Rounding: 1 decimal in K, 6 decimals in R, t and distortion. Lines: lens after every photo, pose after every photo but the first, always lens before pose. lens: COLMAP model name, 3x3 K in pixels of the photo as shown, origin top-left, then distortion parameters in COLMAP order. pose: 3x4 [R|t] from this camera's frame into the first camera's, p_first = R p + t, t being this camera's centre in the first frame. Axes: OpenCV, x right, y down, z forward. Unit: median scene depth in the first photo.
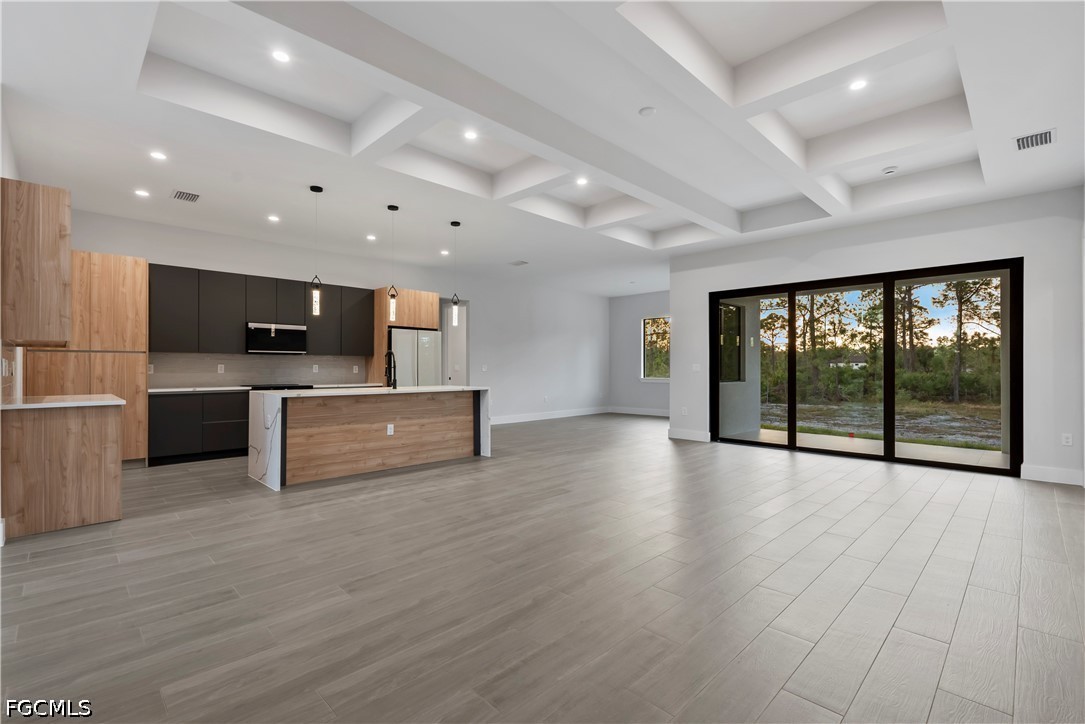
lens RADIAL K [[488.3, 0, 538.6], [0, 488.3, 365.1], [0, 0, 1]] dist [-0.003727, -0.000866]
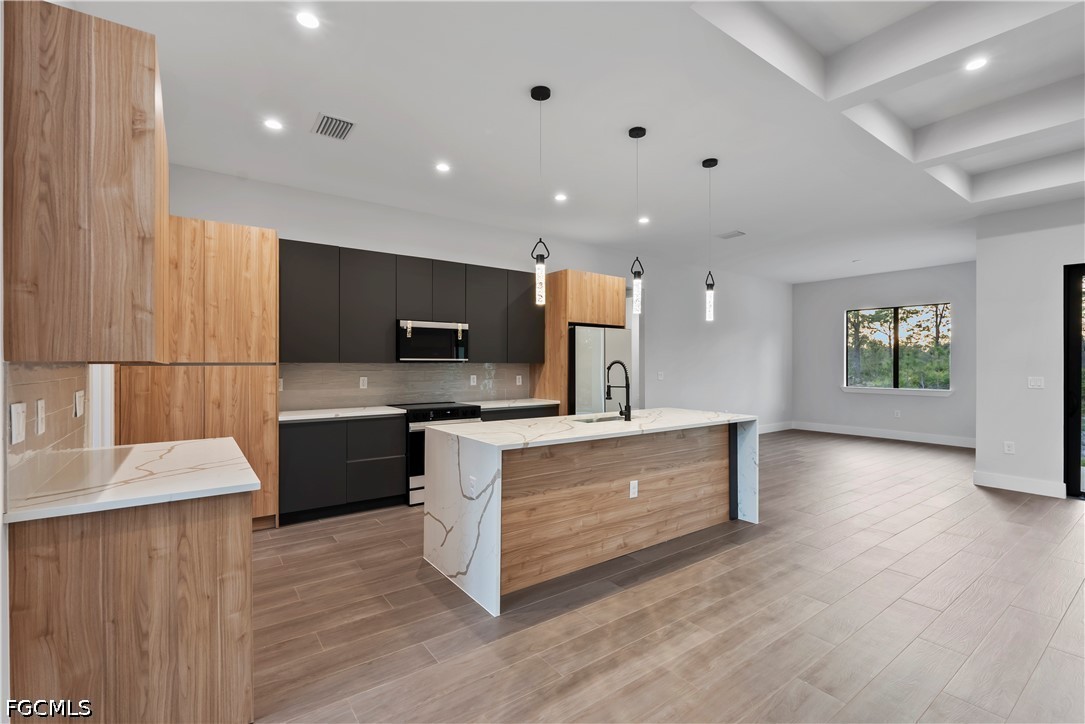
lens RADIAL K [[488.3, 0, 543.0], [0, 488.3, 363.2], [0, 0, 1]] dist [-0.003727, -0.000866]
pose [[0.988726, 0.001917, -0.149724, -0.325207], [-0.001230, 0.999988, 0.004681, -0.031138], [0.149732, -0.004444, 0.988717, 0.367940]]
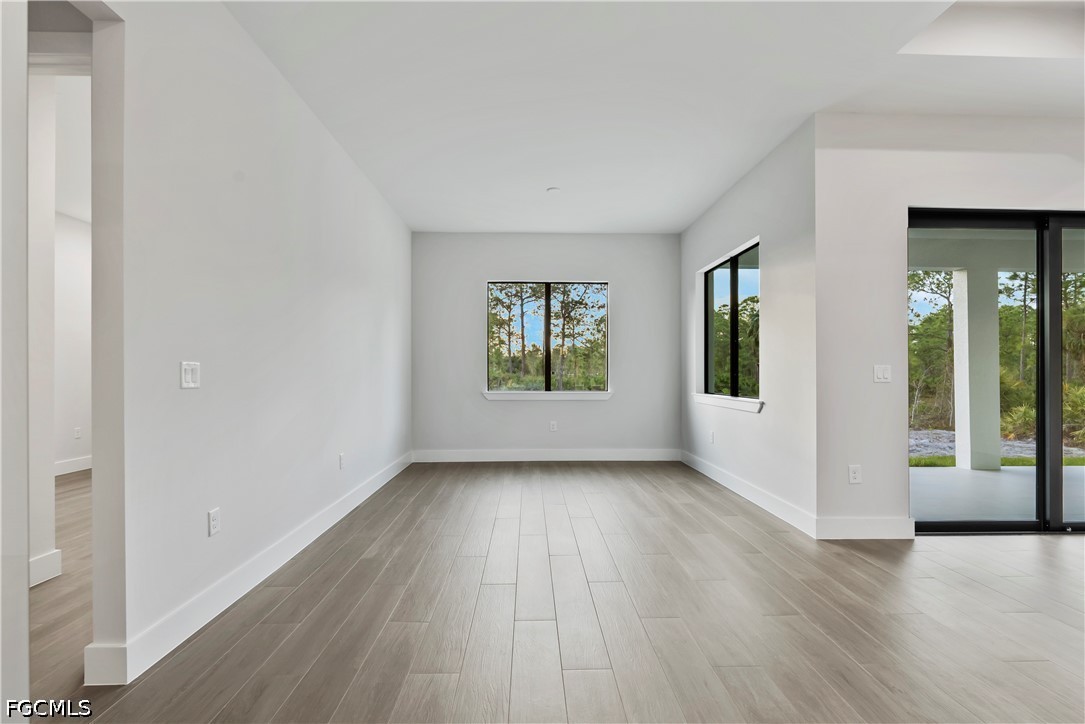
lens RADIAL K [[498.4, 0, 539.1], [0, 498.4, 363.7], [0, 0, 1]] dist [-0.000533, -0.000044]
pose [[0.691576, 0.012663, 0.722192, -0.314810], [-0.003112, 0.999889, -0.014553, 0.005840], [-0.722297, 0.007817, 0.691539, 1.282152]]
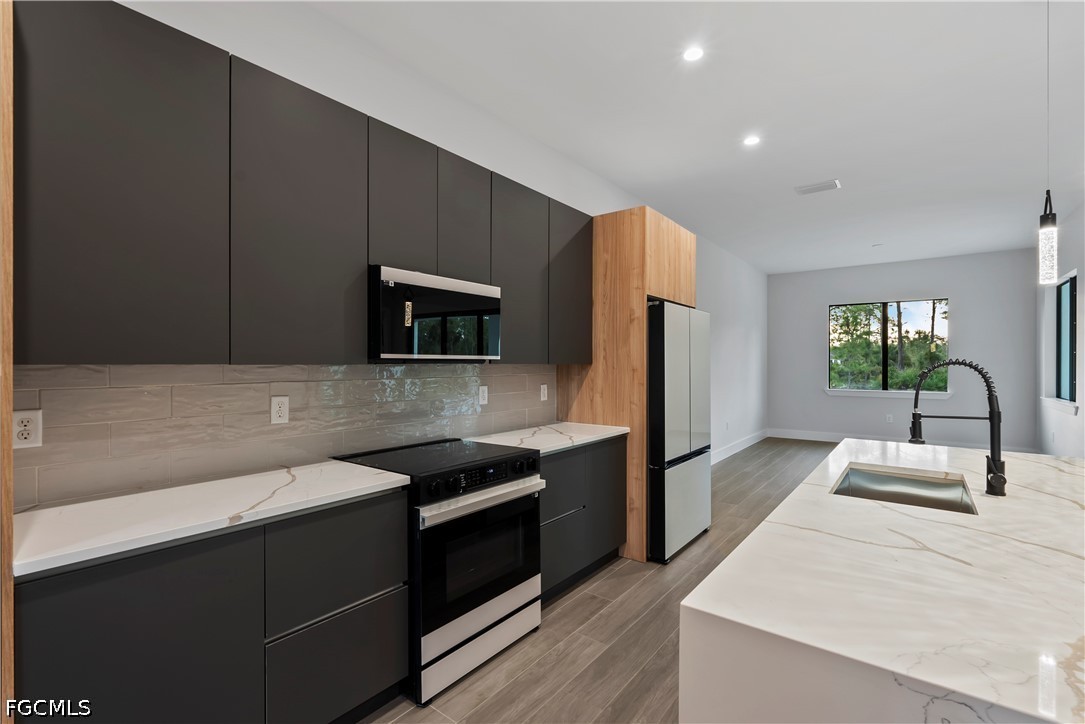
lens RADIAL K [[488.3, 0, 543.5], [0, 488.3, 364.4], [0, 0, 1]] dist [-0.003727, -0.000866]
pose [[0.991155, 0.001309, 0.132705, -0.631012], [-0.002326, 0.999969, 0.007509, -0.030418], [-0.132691, -0.007751, 0.991127, 0.797364]]
